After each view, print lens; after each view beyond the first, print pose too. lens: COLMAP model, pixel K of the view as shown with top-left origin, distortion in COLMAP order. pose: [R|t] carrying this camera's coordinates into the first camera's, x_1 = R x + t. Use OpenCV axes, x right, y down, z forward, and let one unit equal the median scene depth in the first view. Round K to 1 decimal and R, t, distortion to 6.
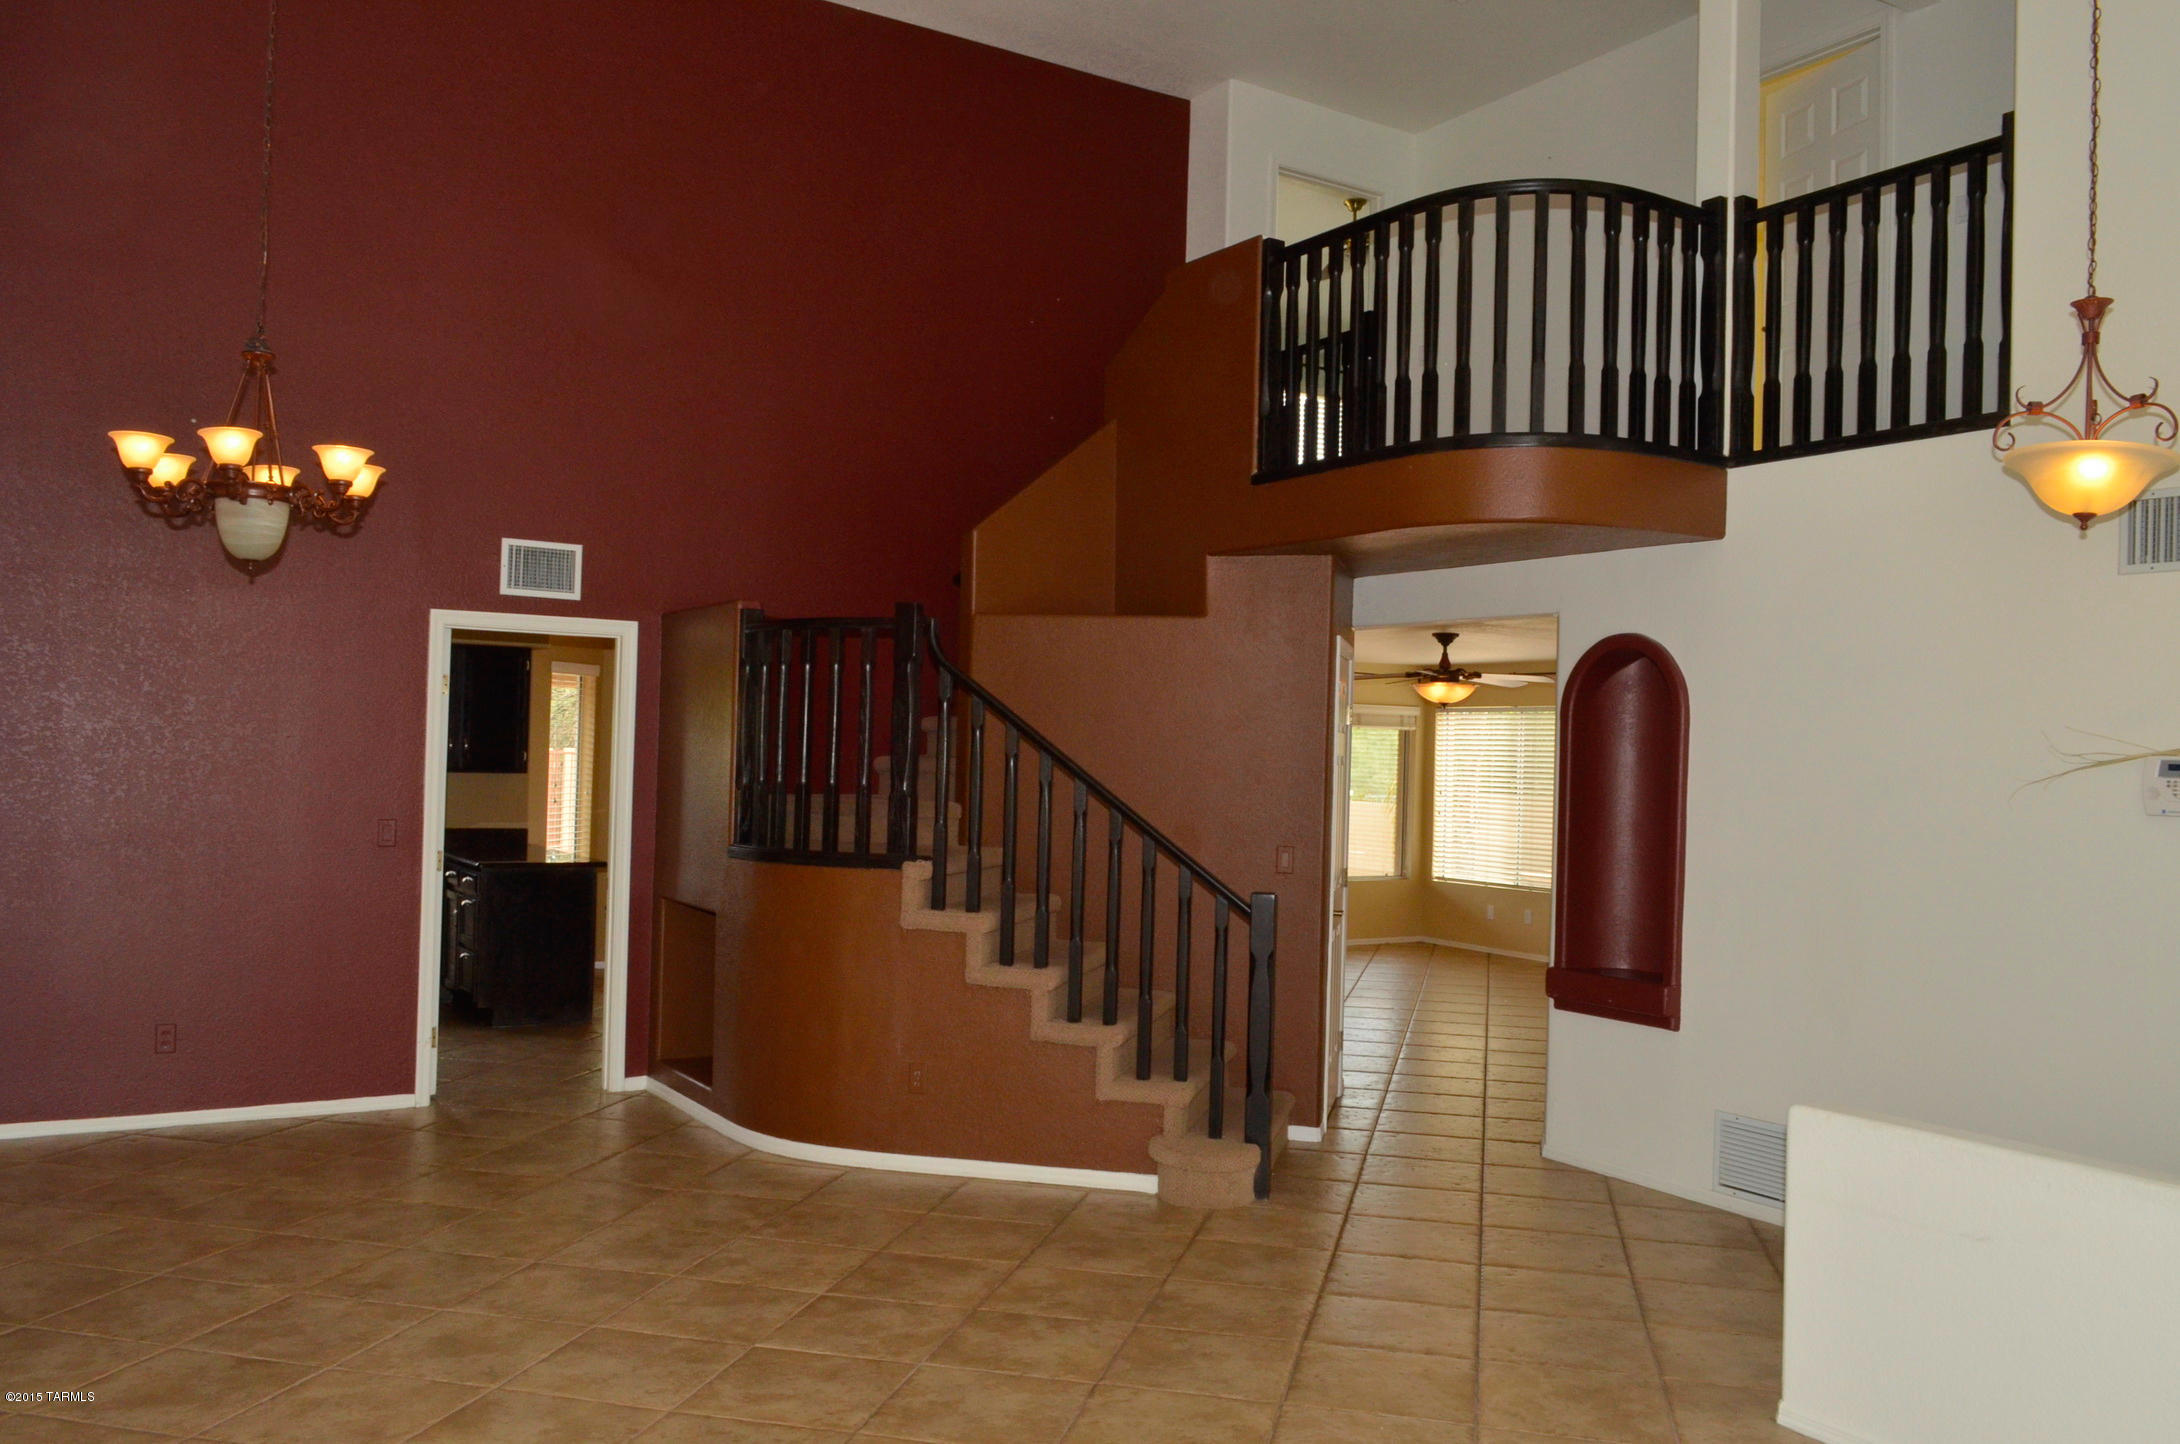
lens RADIAL K [[1708.9, 0, 1096.2], [0, 1708.9, 717.7], [0, 0, 1]] dist [-0.007891, -0.001702]
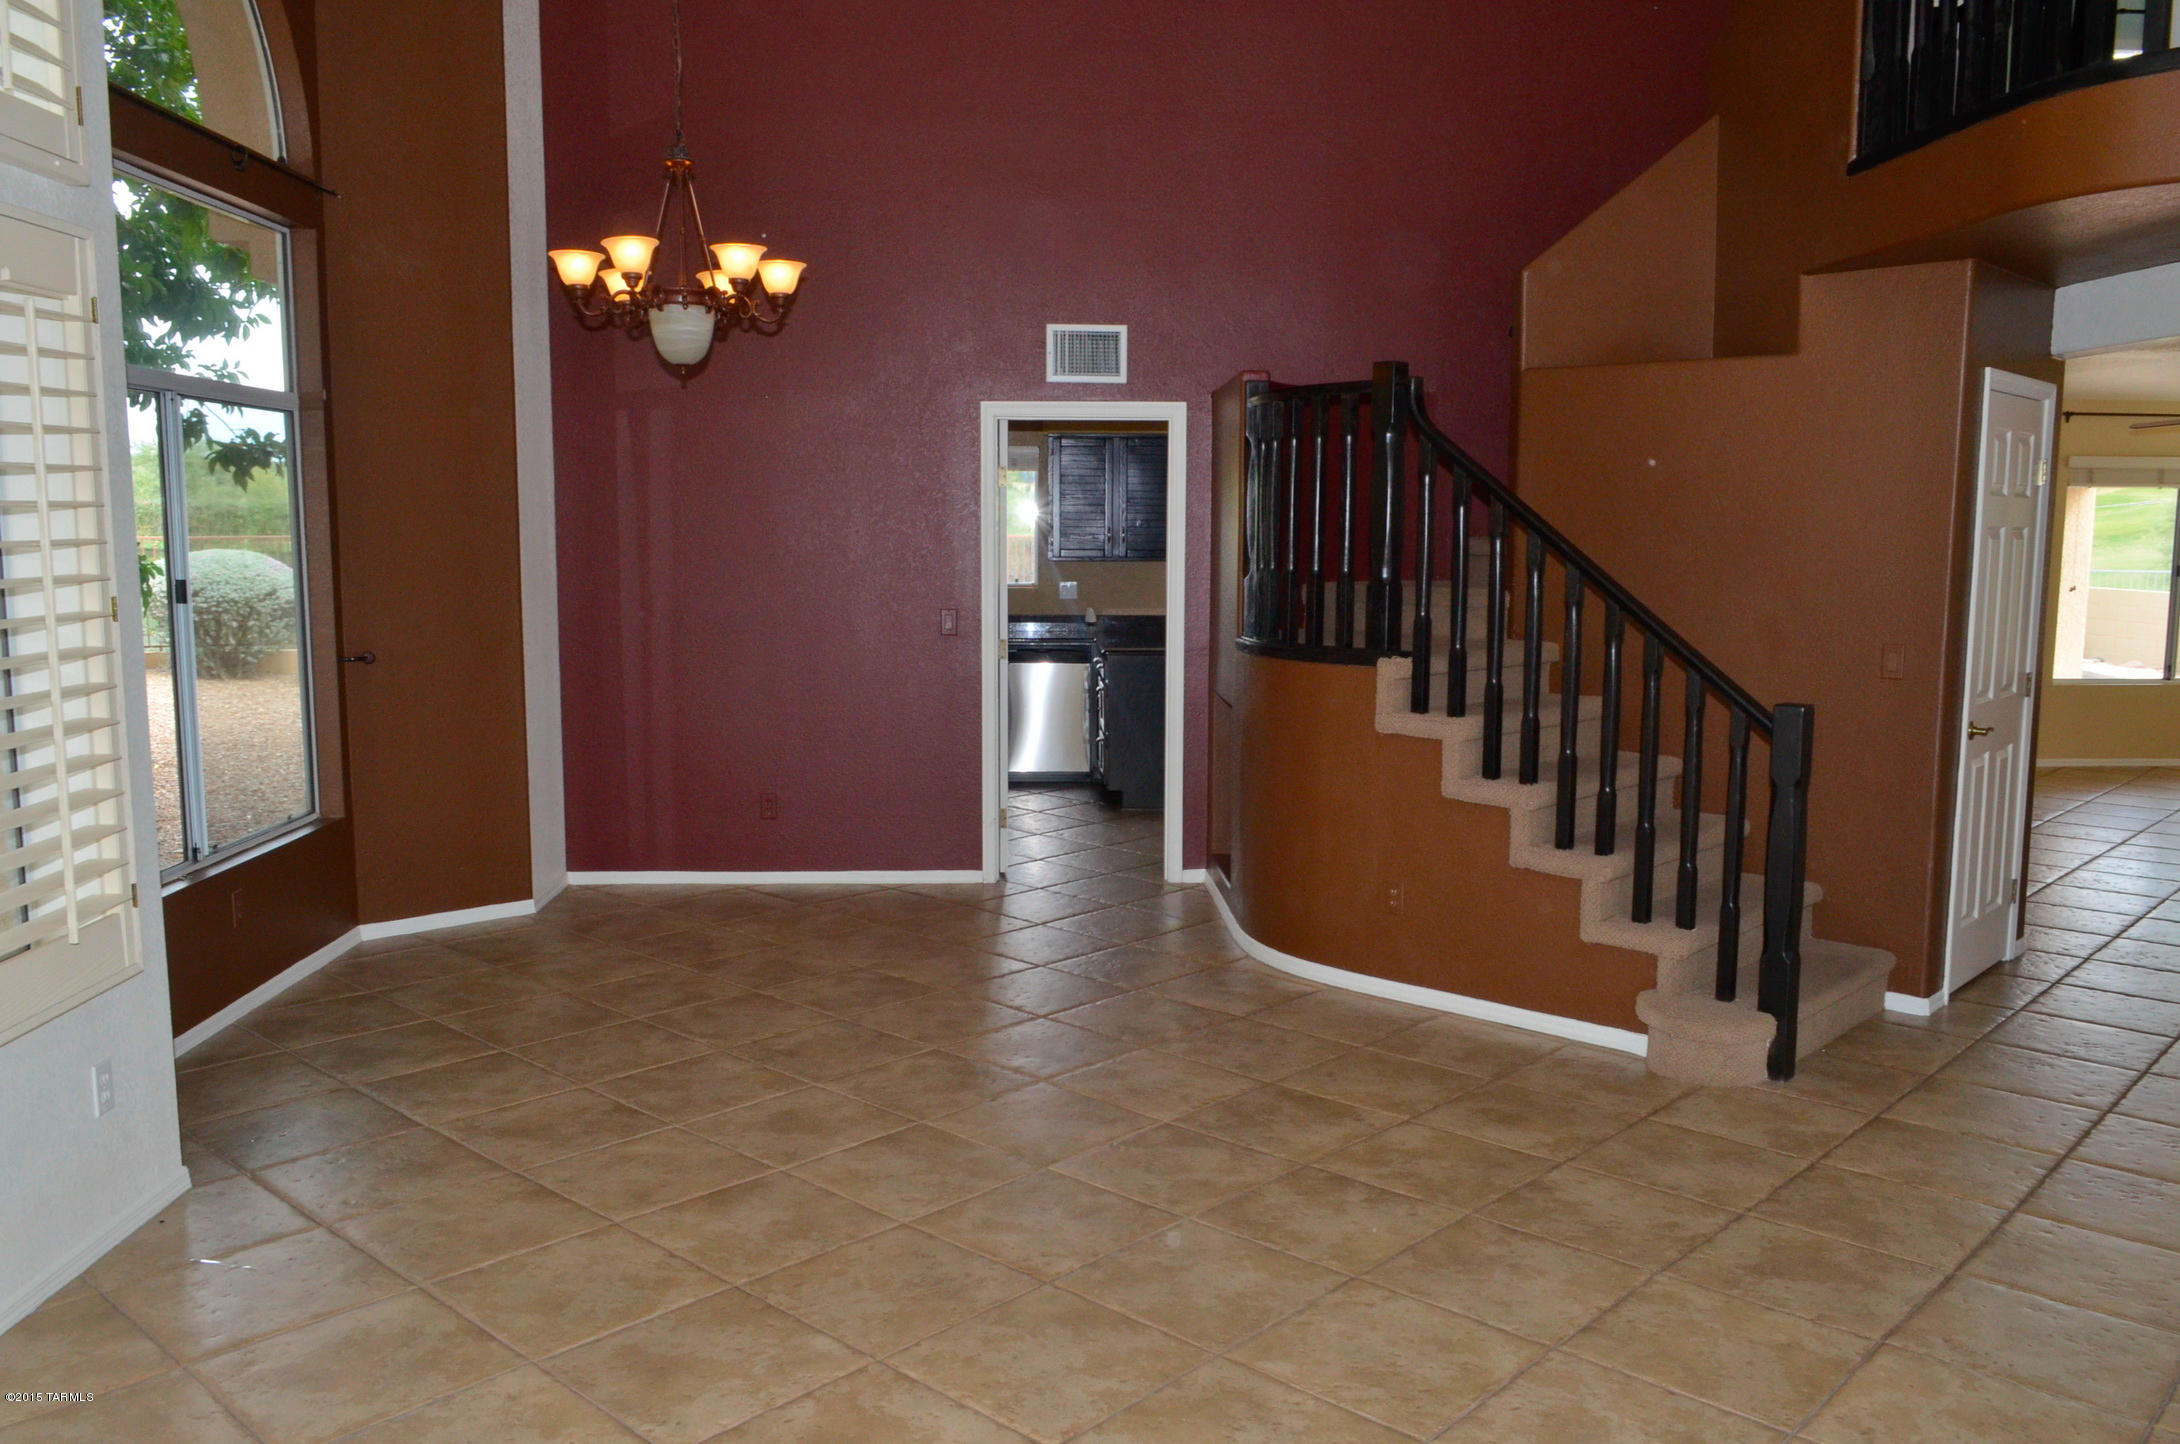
lens RADIAL K [[1708.9, 0, 1096.2], [0, 1708.9, 717.7], [0, 0, 1]] dist [-0.007891, -0.001702]
pose [[0.869074, 0.032181, -0.493634, 0.208893], [0.030817, 0.992422, 0.118953, 0.004816], [0.493721, -0.118591, 0.861496, 0.162850]]
